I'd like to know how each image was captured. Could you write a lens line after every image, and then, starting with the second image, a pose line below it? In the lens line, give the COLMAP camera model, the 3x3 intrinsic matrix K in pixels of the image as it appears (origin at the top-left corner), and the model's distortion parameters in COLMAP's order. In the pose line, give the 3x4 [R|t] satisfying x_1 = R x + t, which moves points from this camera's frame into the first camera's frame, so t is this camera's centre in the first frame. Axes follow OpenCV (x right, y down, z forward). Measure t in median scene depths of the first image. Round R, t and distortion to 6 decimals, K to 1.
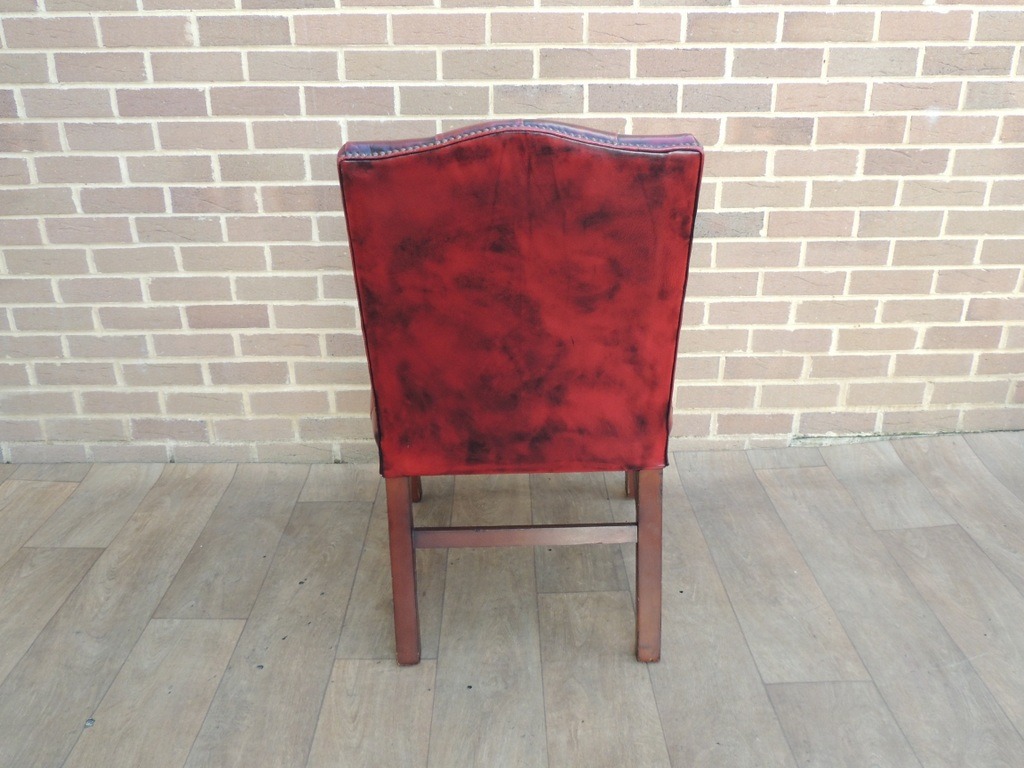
lens RADIAL K [[813.3, 0, 510.2], [0, 813.3, 382.8], [0, 0, 1]] dist [-0.011250, -0.002779]
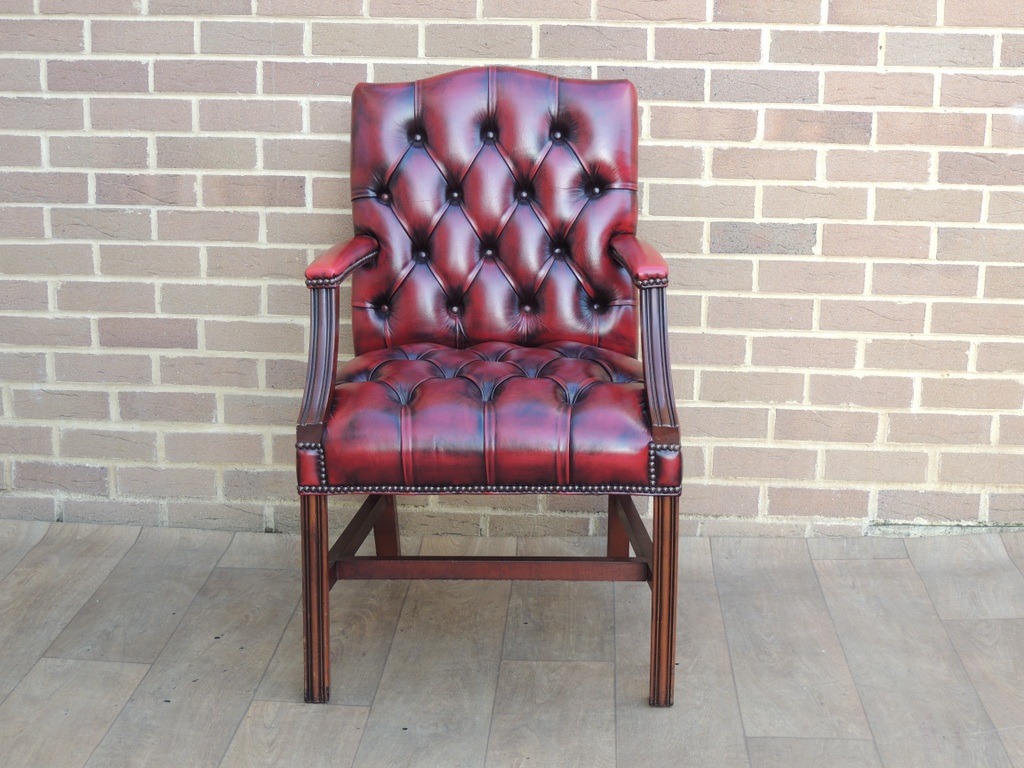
lens RADIAL K [[1539.1, 0, 512.0], [0, 1539.1, 384.0], [0, 0, 1]] dist [-0.105724, 0.128133]
pose [[0.997379, 0.036868, -0.062260, 0.116920], [-0.046027, 0.987192, -0.152751, 0.198278], [0.055831, 0.155216, 0.986302, -0.504670]]
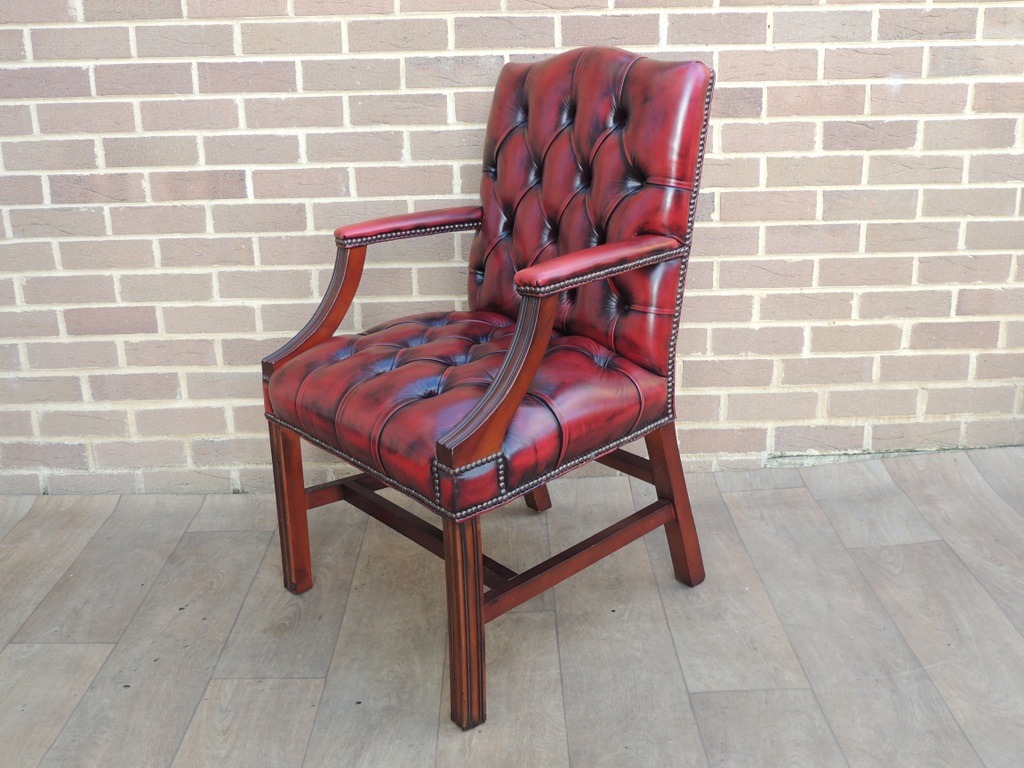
lens RADIAL K [[1067.7, 0, 512.0], [0, 1067.7, 384.0], [0, 0, 1]] dist [-0.037291, 0.015250]
pose [[0.999898, -0.012820, -0.006319, 0.100139], [0.012175, 0.995565, -0.093286, 0.107139], [0.007487, 0.093199, 0.995619, -0.145638]]
